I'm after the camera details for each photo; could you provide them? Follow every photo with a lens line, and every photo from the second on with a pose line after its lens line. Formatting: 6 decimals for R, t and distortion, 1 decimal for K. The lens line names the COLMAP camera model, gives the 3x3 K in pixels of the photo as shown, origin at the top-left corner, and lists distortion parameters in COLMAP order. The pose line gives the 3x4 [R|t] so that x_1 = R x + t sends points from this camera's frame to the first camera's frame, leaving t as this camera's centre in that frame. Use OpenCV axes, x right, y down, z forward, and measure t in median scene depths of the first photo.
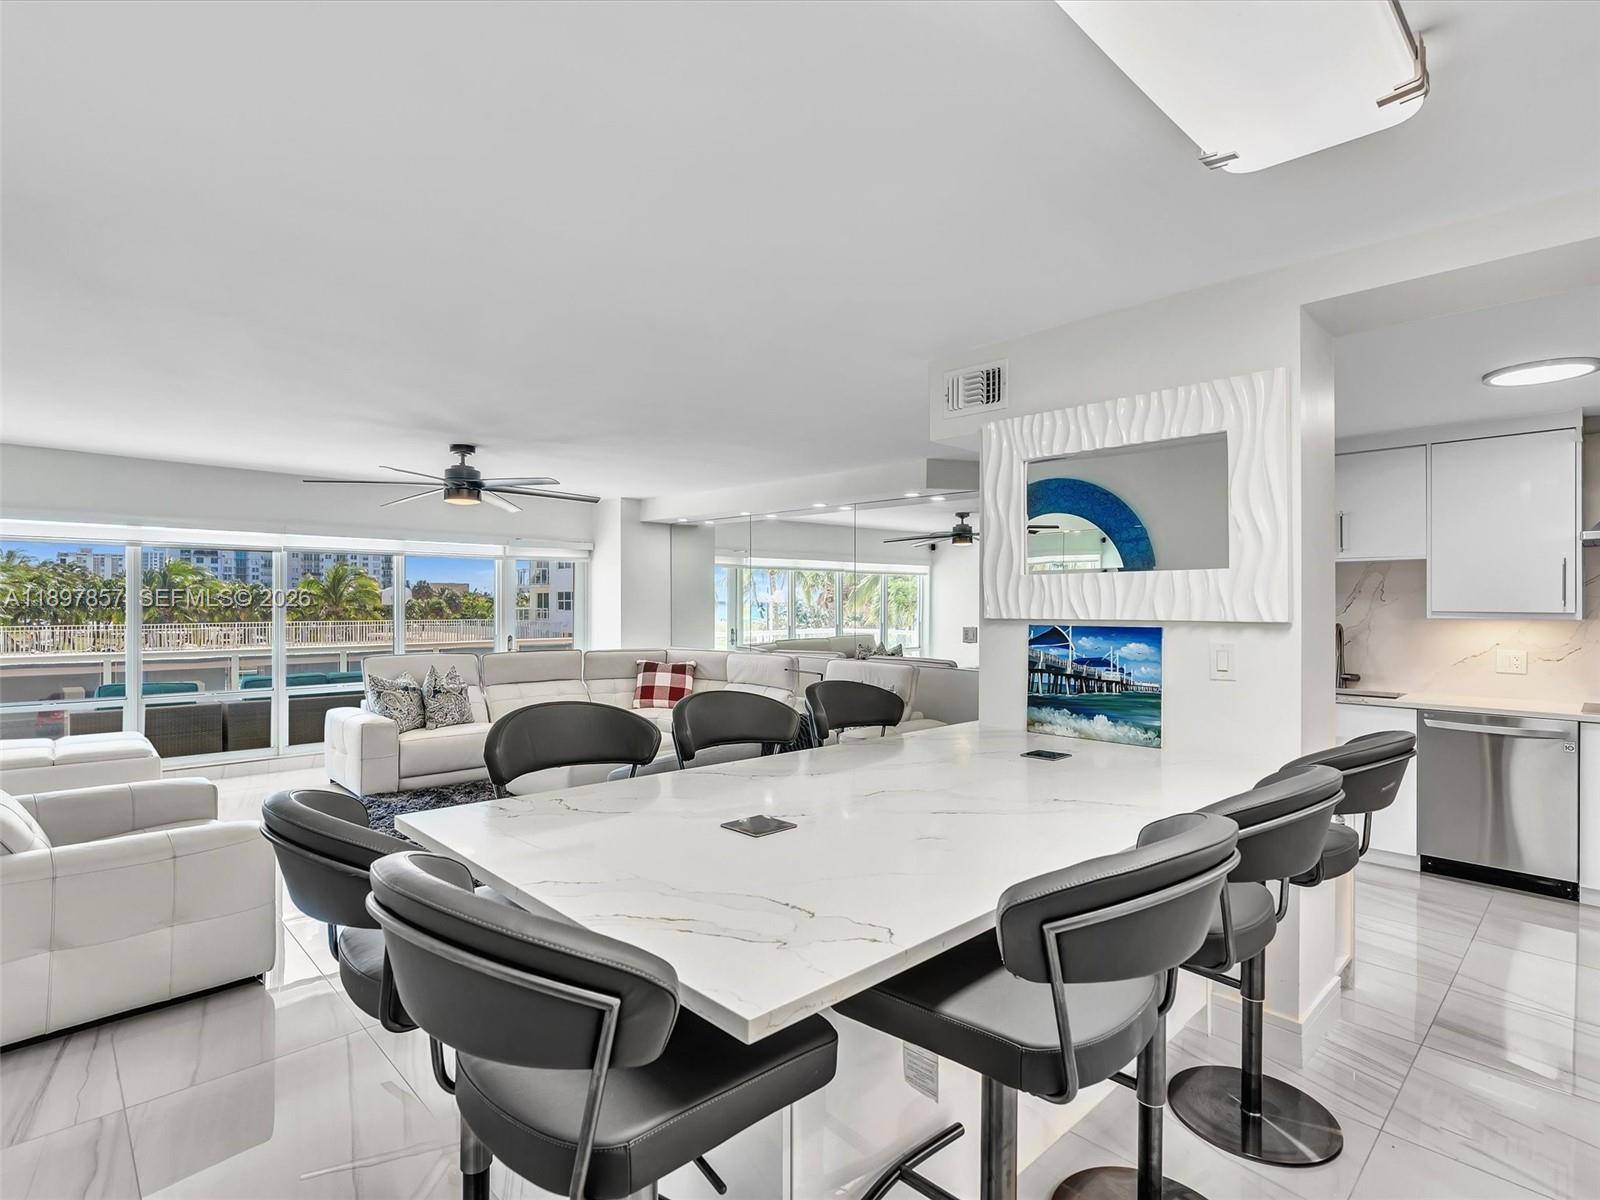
lens RADIAL K [[809.5, 0, 800.0], [0, 809.5, 600.0], [0, 0, 1]] dist [0.000614, -0.000439]
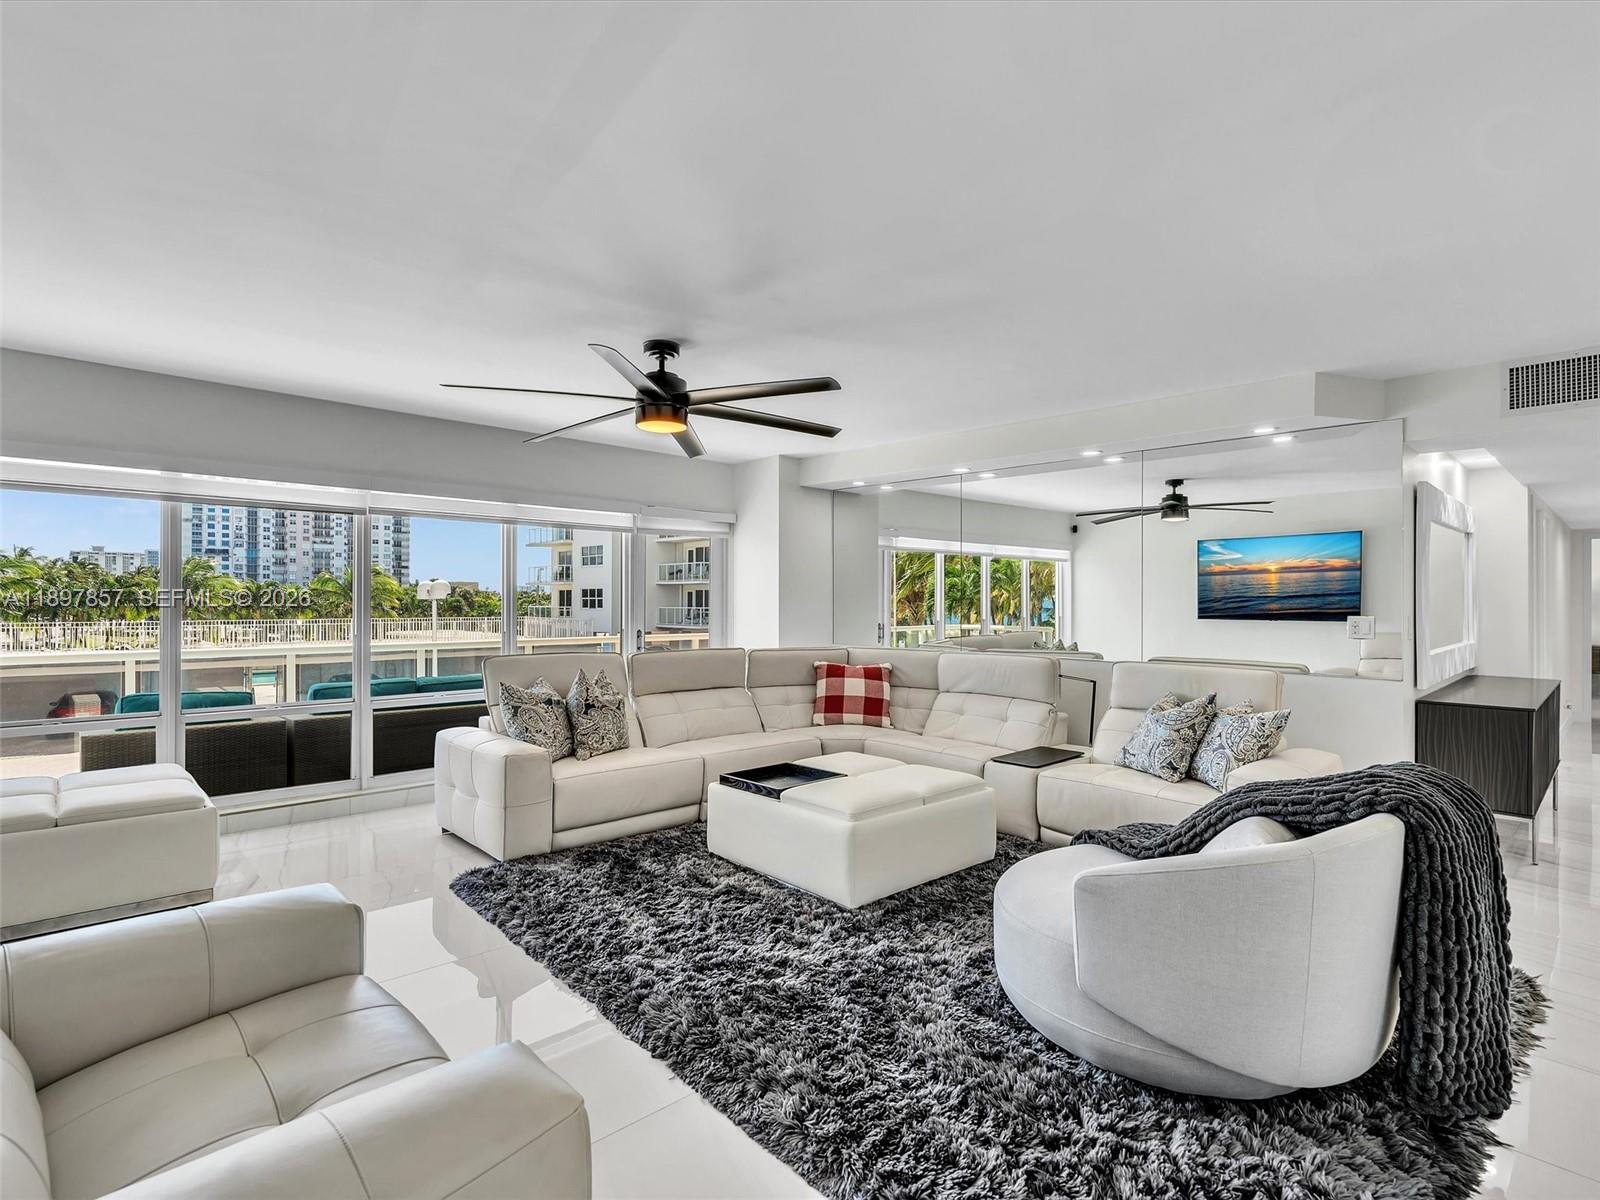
lens RADIAL K [[806.9, 0, 800.0], [0, 806.9, 600.0], [0, 0, 1]] dist [-0.004196, -0.000636]
pose [[0.999989, 0.001359, -0.004478, -0.217739], [-0.001359, 0.999999, 0.000063, 0.016186], [0.004479, -0.000057, 0.999990, 0.241574]]
